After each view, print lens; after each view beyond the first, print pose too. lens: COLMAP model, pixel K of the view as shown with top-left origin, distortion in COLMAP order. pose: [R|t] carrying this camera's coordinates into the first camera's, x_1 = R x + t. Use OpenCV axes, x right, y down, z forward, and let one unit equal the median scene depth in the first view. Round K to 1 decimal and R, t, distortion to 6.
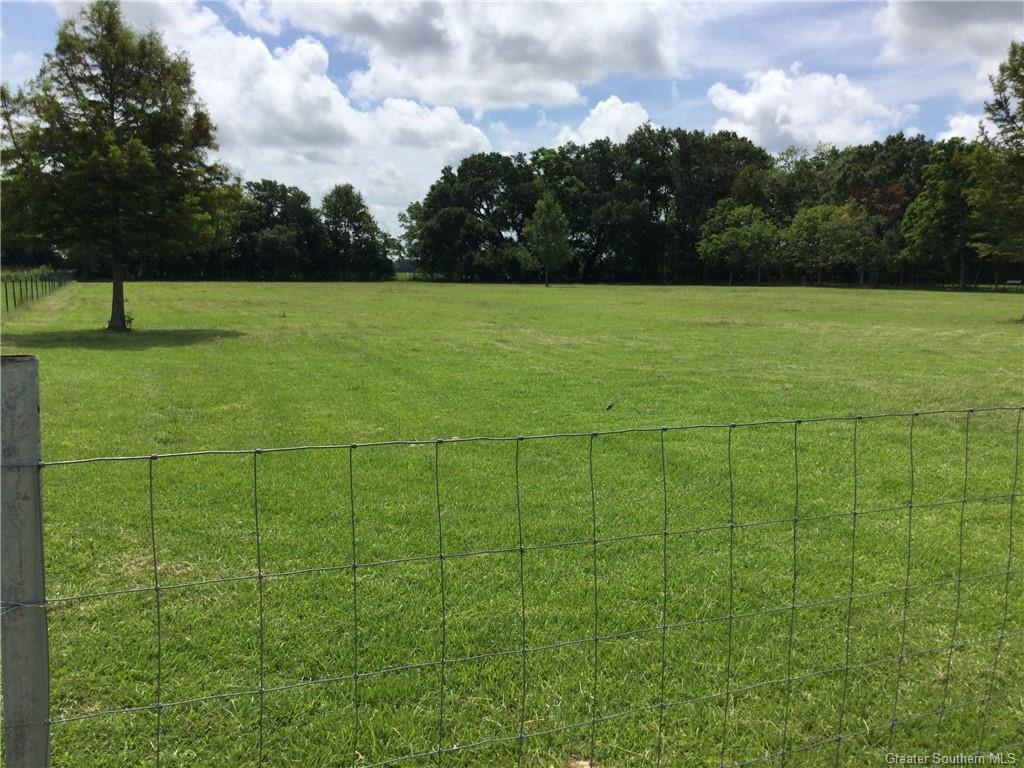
lens RADIAL K [[942.0, 0, 504.7], [0, 942.0, 388.8], [0, 0, 1]] dist [0.115311, -0.206803]
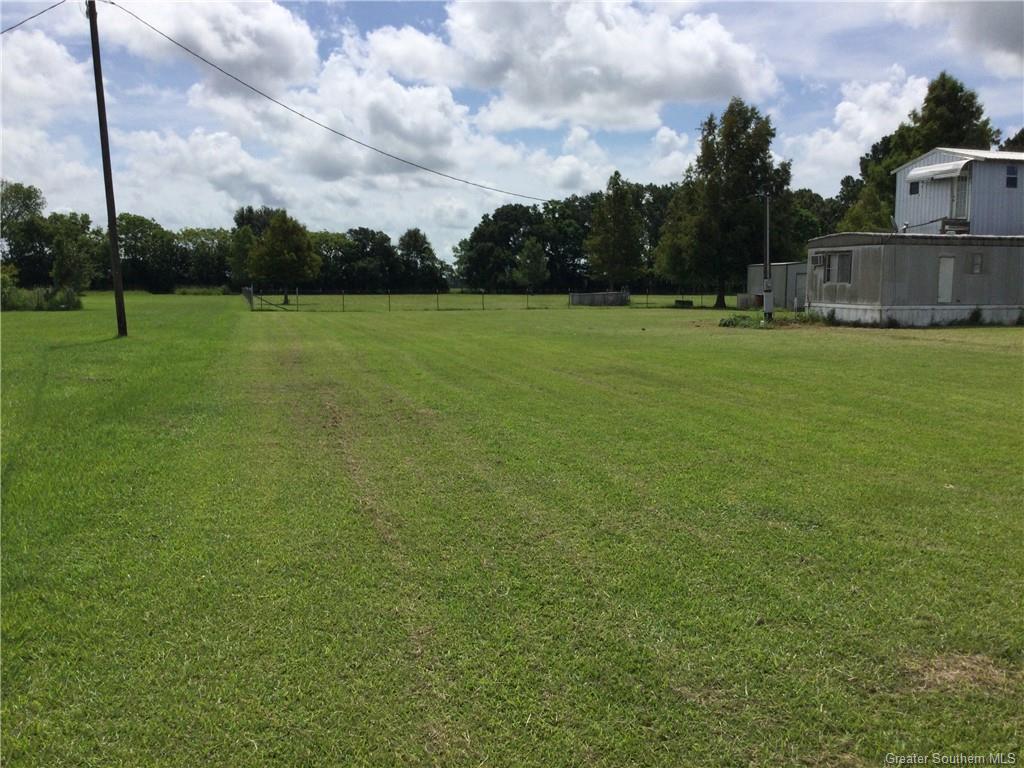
lens RADIAL K [[942.0, 0, 507.1], [0, 942.0, 386.2], [0, 0, 1]] dist [0.115311, -0.206803]
pose [[0.992758, 0.003892, -0.120065, 0.149678], [-0.006210, 0.999801, -0.018940, 0.055362], [0.119967, 0.019549, 0.992585, -0.429089]]
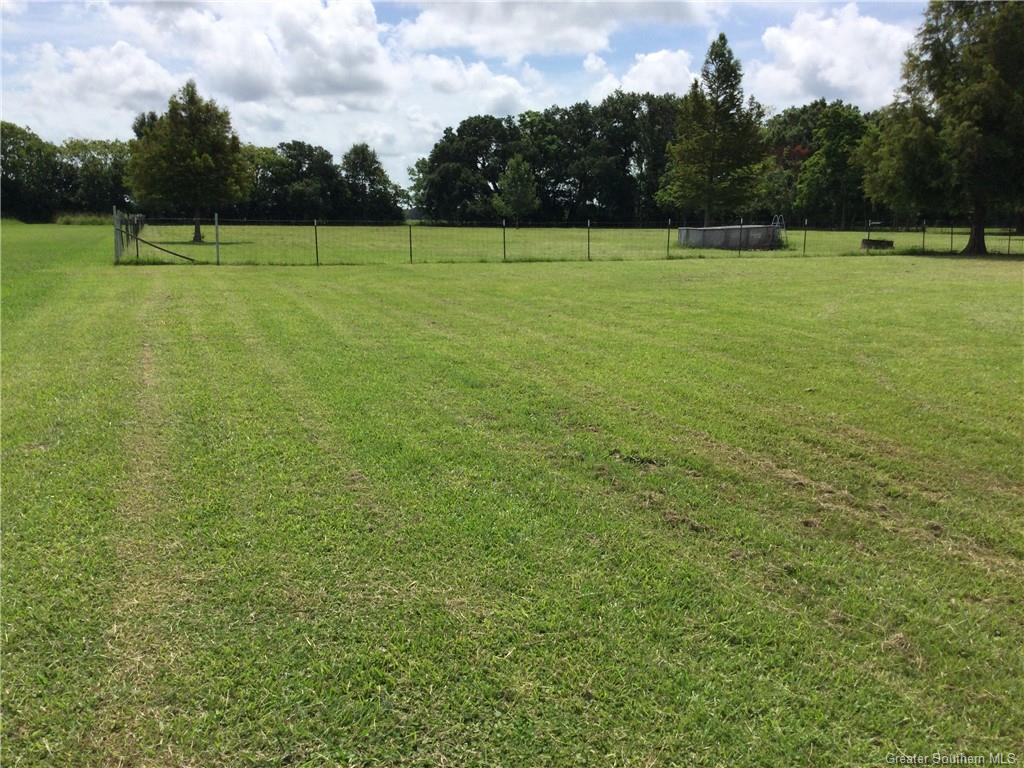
lens RADIAL K [[942.0, 0, 510.8], [0, 942.0, 390.0], [0, 0, 1]] dist [0.115311, -0.206803]
pose [[0.999160, 0.005025, -0.040667, 0.068792], [-0.002777, 0.998474, 0.055149, 0.027330], [0.040883, -0.054990, 0.997650, -0.200978]]
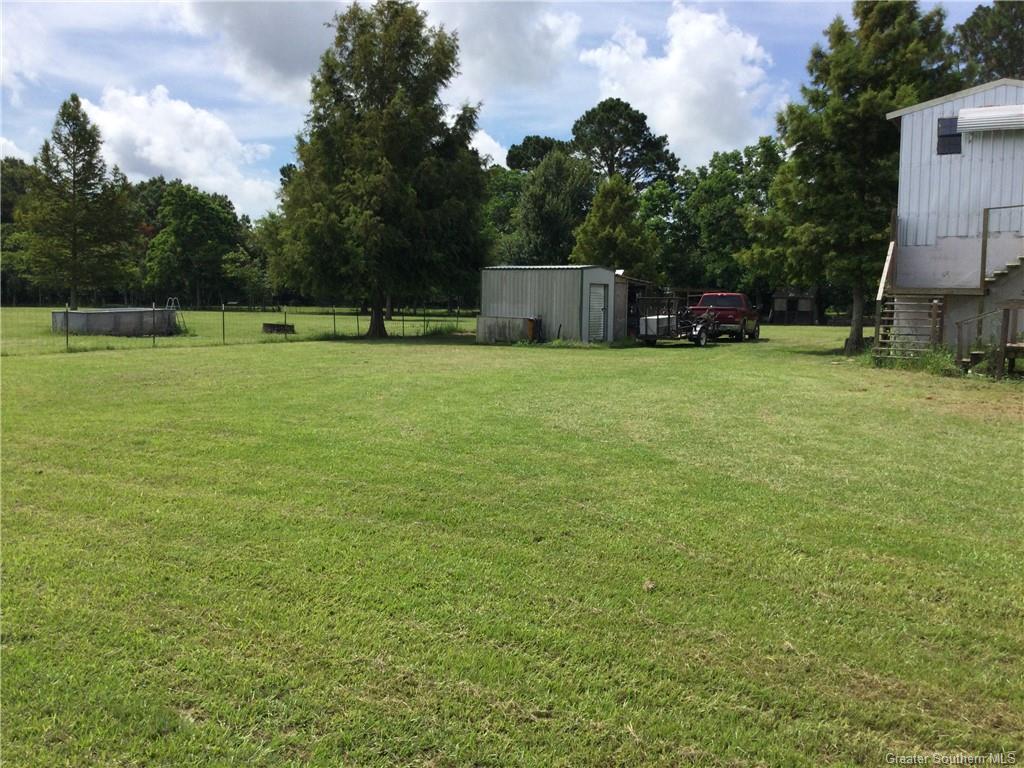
lens RADIAL K [[942.0, 0, 514.3], [0, 942.0, 378.3], [0, 0, 1]] dist [0.115311, -0.206803]
pose [[0.806224, -0.048823, 0.589592, 0.055849], [0.069573, 0.997498, -0.012535, 0.020871], [-0.587505, 0.051126, 0.807604, -0.165443]]
